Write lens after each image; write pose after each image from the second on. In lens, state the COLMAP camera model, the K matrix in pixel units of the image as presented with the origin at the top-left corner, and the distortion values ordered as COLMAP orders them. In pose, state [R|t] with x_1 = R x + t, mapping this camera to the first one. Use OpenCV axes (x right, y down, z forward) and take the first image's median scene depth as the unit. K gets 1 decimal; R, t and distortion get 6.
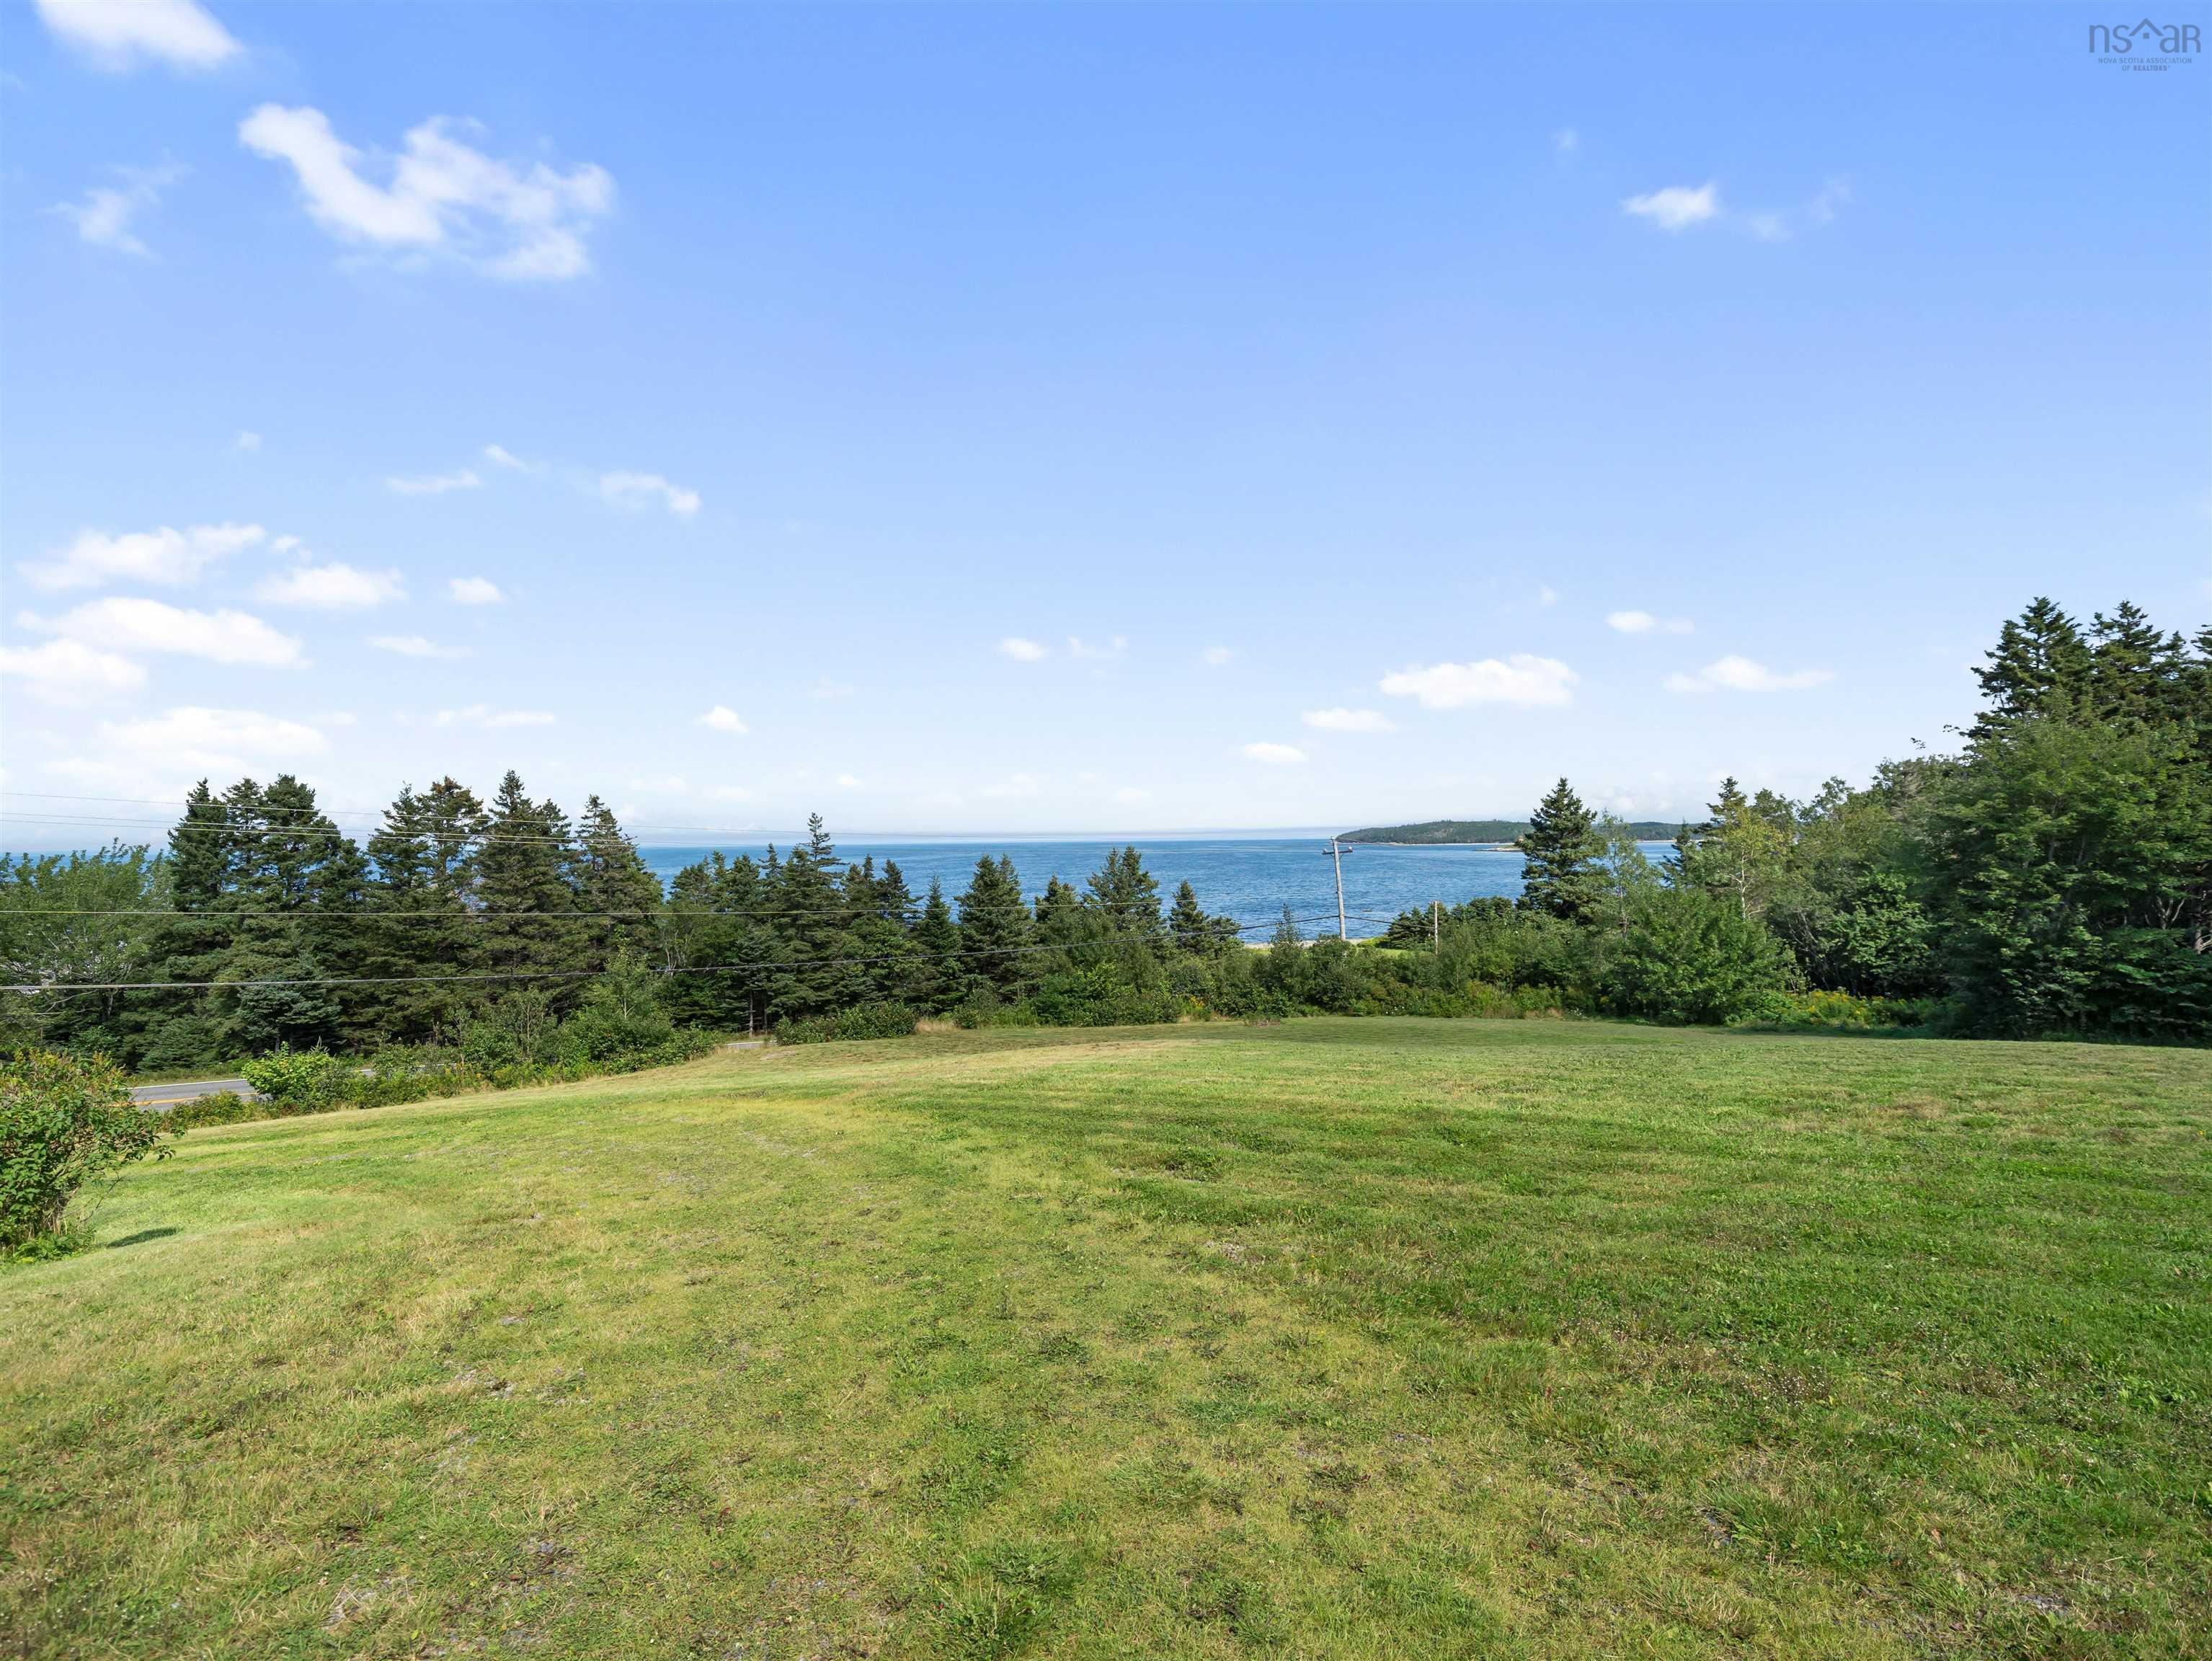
lens RADIAL K [[1067.2, 0, 1099.4], [0, 1067.2, 841.9], [0, 0, 1]] dist [-0.002789, 0.000445]
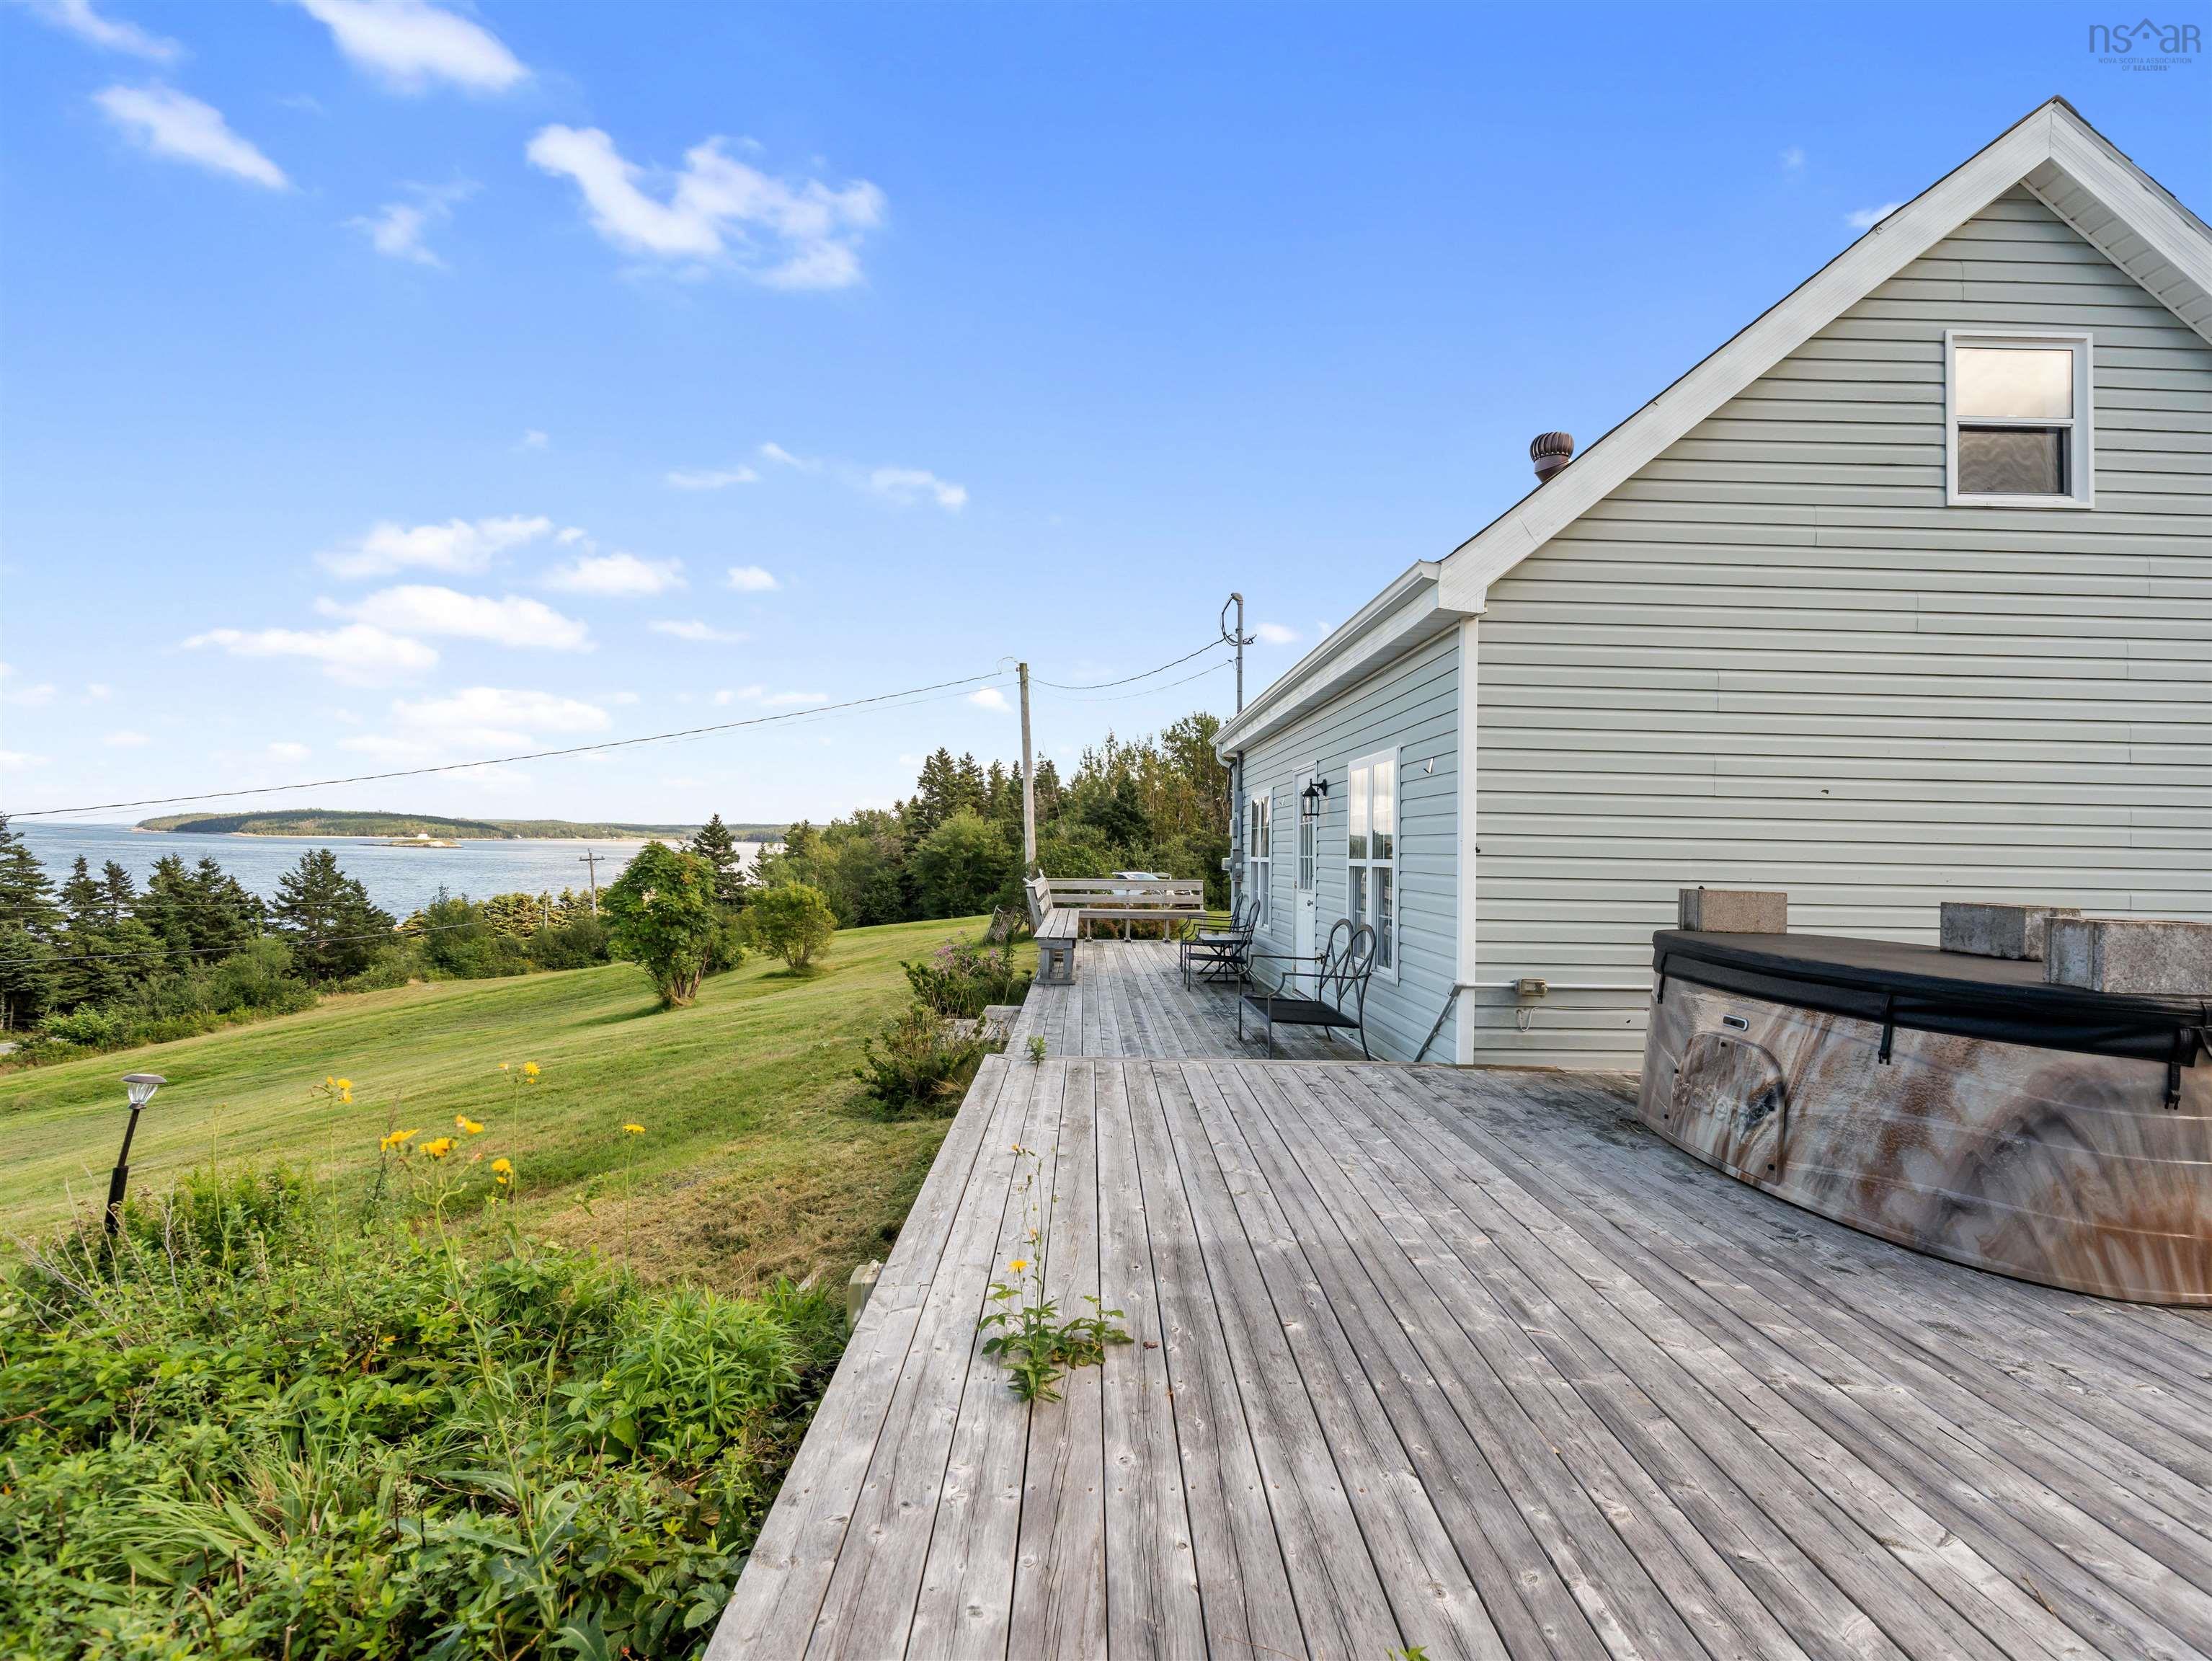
lens RADIAL K [[1067.2, 0, 1098.7], [0, 1067.2, 838.5], [0, 0, 1]] dist [-0.002789, 0.000445]
pose [[0.573359, 0.023439, 0.818969, -1.099256], [-0.023305, 0.999653, -0.012294, -0.032780], [-0.818972, -0.012037, 0.573707, -0.800822]]
